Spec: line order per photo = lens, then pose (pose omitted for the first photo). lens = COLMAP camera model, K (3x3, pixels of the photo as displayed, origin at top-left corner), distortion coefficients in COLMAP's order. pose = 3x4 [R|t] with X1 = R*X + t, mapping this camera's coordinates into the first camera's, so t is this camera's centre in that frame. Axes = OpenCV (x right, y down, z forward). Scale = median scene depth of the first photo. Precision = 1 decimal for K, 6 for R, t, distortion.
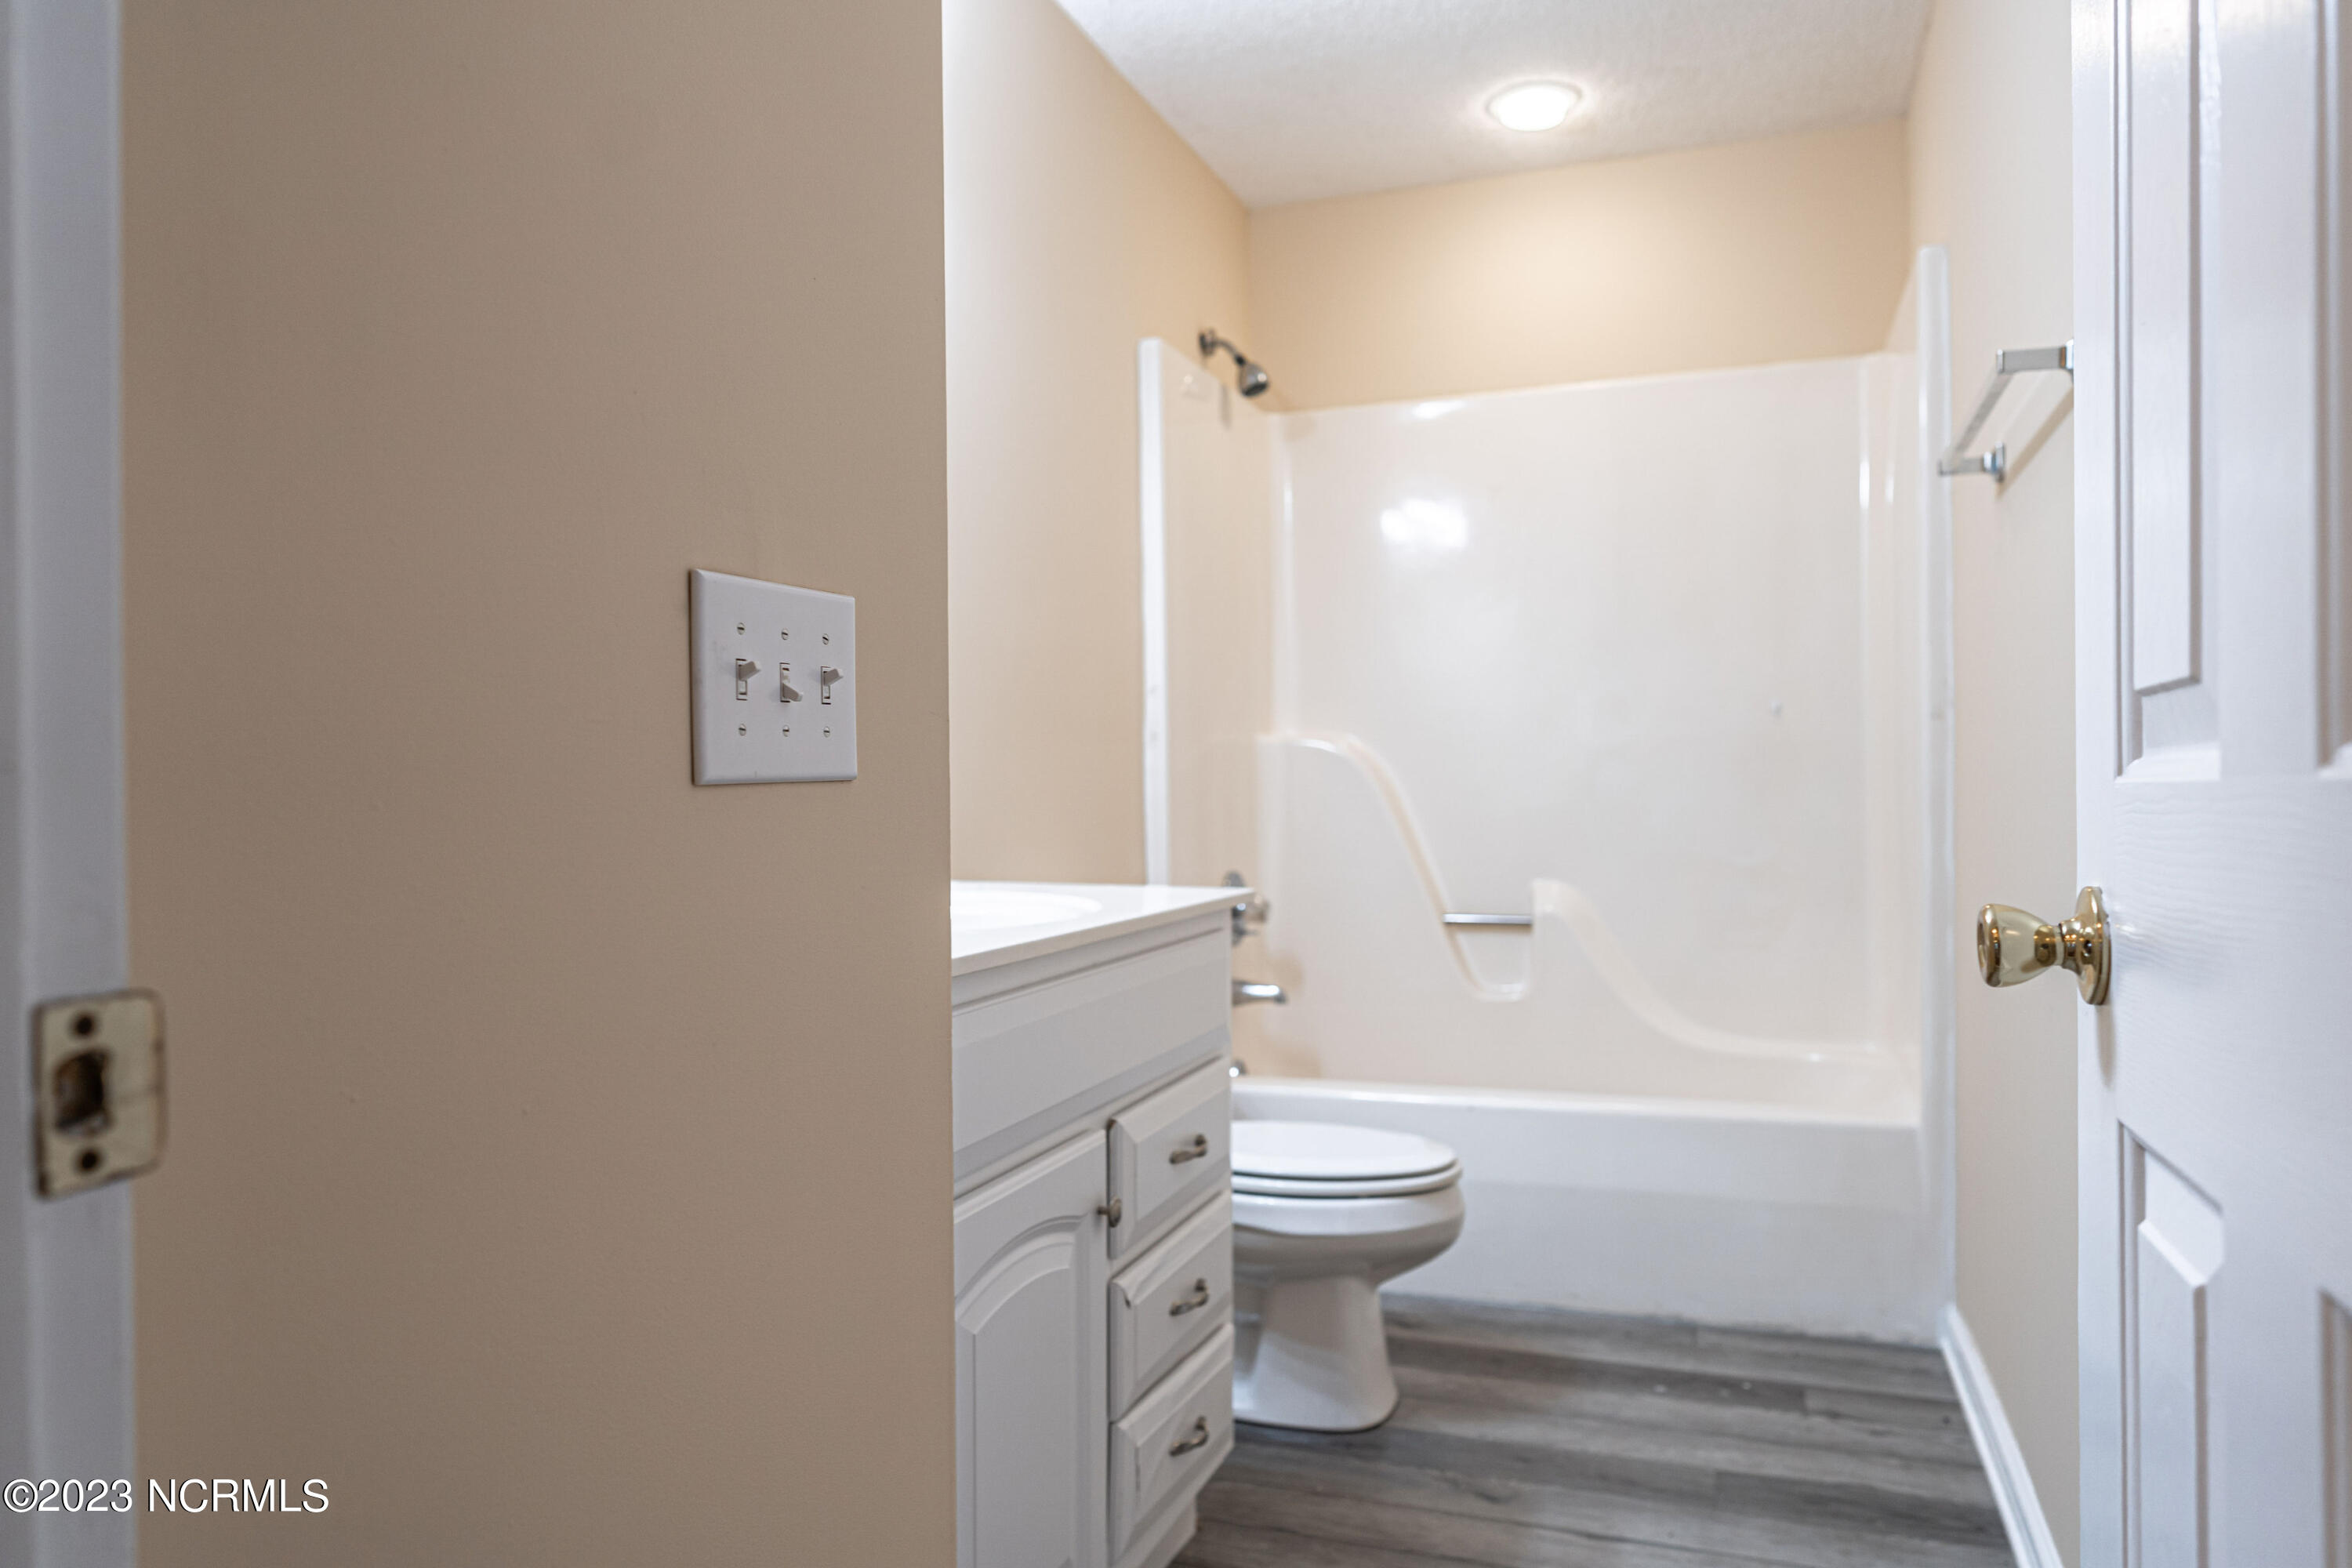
lens RADIAL K [[1570.6, 0, 1169.7], [0, 1570.6, 765.2], [0, 0, 1]] dist [-0.005893, 0.010183]
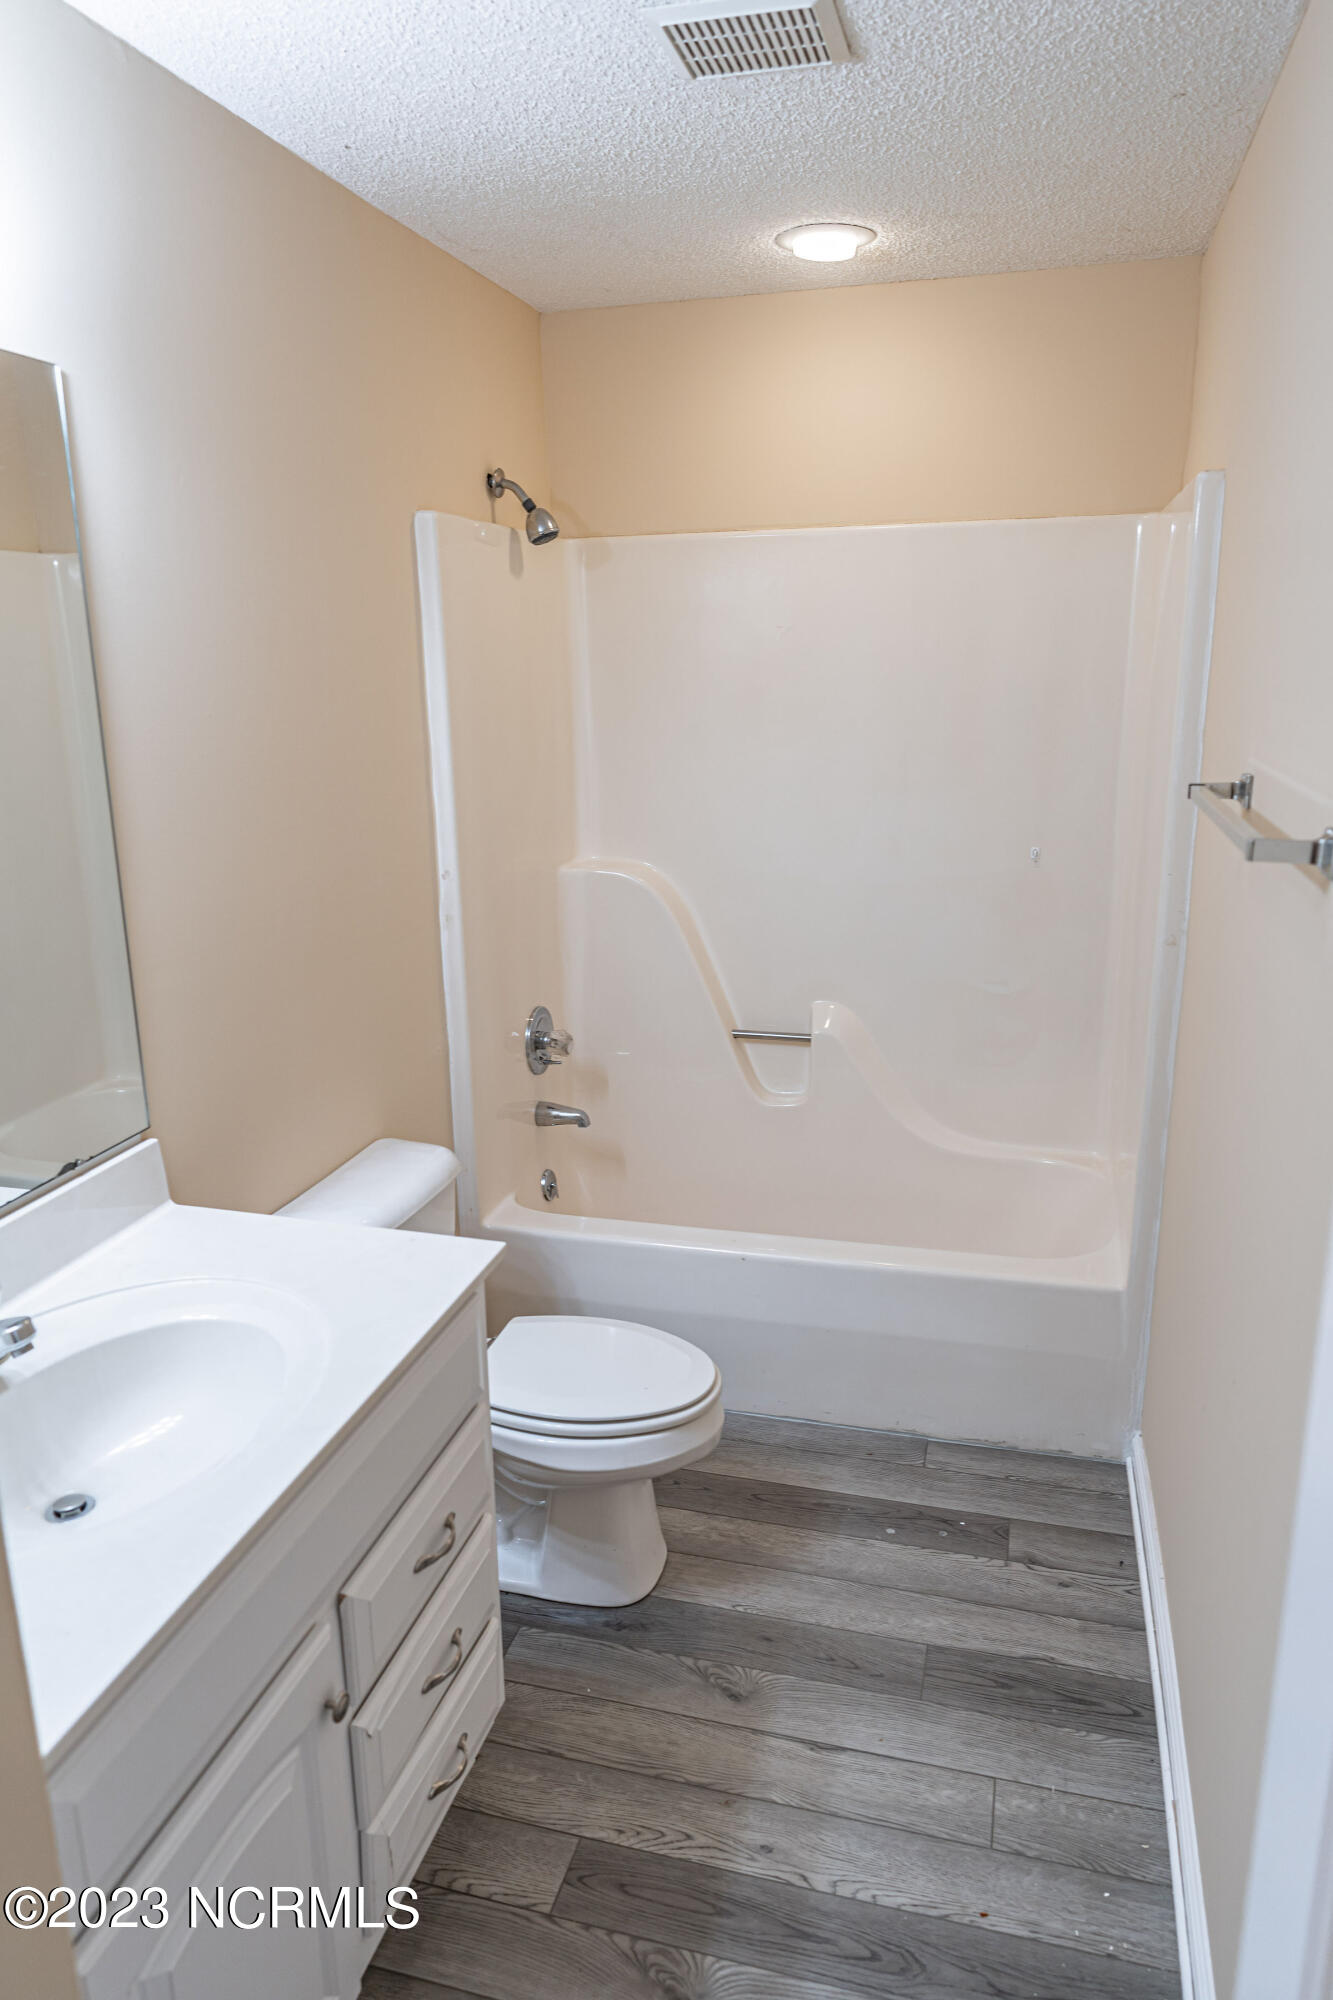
lens RADIAL K [[1335.5, 0, 664.8], [0, 1335.5, 1013.0], [0, 0, 1]] dist [-0.005893, 0.010183]
pose [[0.996024, -0.028824, 0.084296, 0.070457], [0.006287, 0.966598, 0.256222, -0.230894], [-0.088865, -0.254673, 0.962935, 0.149765]]
